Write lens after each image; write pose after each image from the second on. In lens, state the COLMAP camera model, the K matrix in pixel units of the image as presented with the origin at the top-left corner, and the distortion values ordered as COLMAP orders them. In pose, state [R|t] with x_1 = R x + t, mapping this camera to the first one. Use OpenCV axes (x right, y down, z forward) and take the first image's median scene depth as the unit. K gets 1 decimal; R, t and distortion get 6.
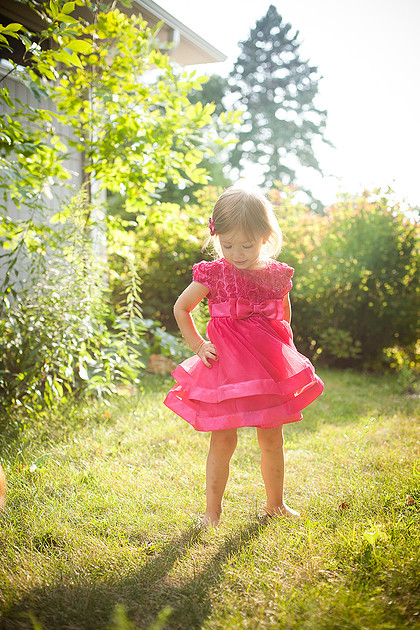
lens RADIAL K [[896.6, 0, 210.0], [0, 896.6, 315.0], [0, 0, 1]] dist [-0.129604, 0.043830]
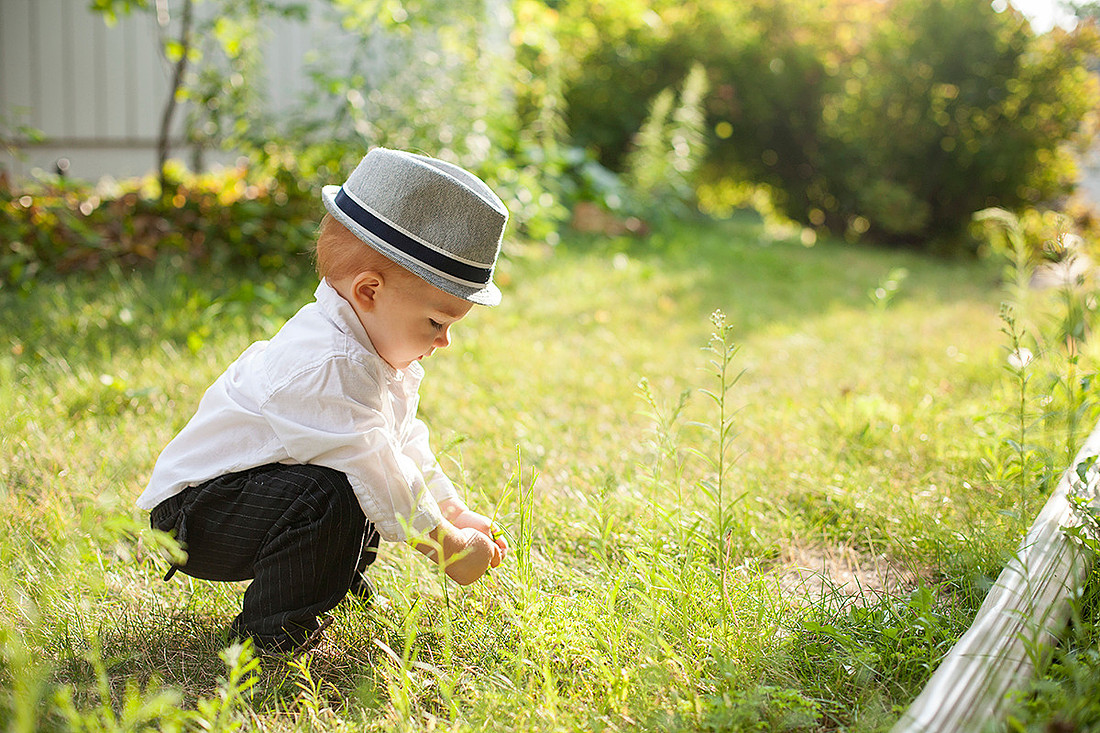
lens RADIAL K [[1565.5, 0, 548.1], [0, 1565.5, 401.4], [0, 0, 1]] dist [-0.129604, 0.043830]
pose [[0.995524, 0.035452, -0.087607, 0.009792], [-0.023219, 0.990312, 0.136902, 0.022718], [0.091612, -0.134255, 0.986703, -0.069367]]
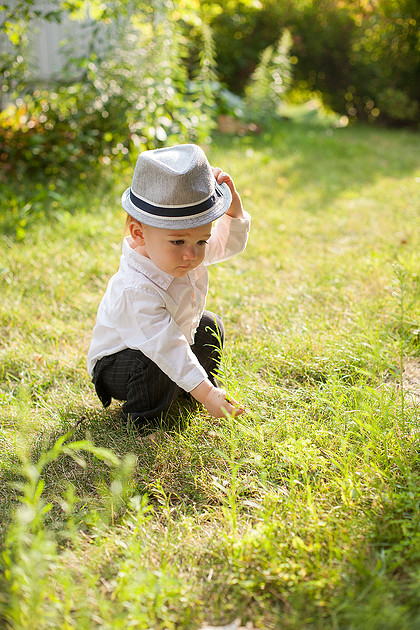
lens RADIAL K [[896.6, 0, 210.0], [0, 896.6, 315.0], [0, 0, 1]] dist [-0.129604, 0.043830]
pose [[0.998397, -0.006009, -0.056286, -0.013298], [0.020226, 0.966577, 0.255577, 0.001428], [0.052869, -0.256305, 0.965149, -0.058089]]
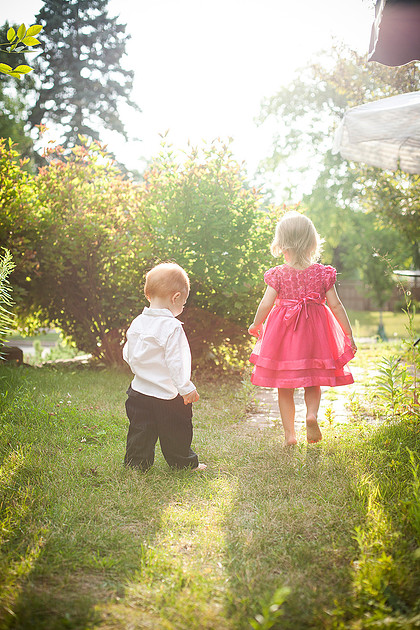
lens RADIAL K [[893.0, 0, 195.9], [0, 893.0, 314.3], [0, 0, 1]] dist [-0.120910, 0.051447]
pose [[0.978163, 0.011969, 0.207495, 0.011407], [-0.020193, 0.999090, 0.037564, -0.022886], [-0.206857, -0.040934, 0.977514, 0.209469]]
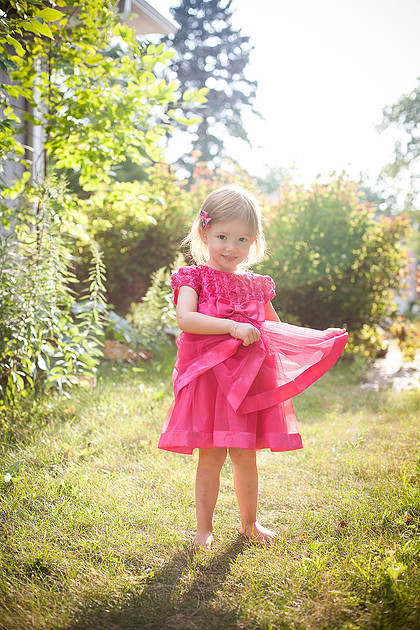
lens RADIAL K [[896.6, 0, 210.0], [0, 896.6, 315.0], [0, 0, 1]] dist [-0.129604, 0.043830]
pose [[0.995657, 0.023778, 0.090005, -0.029654], [-0.027051, 0.999010, 0.035323, -0.014385], [-0.089076, -0.037604, 0.995315, 0.024405]]
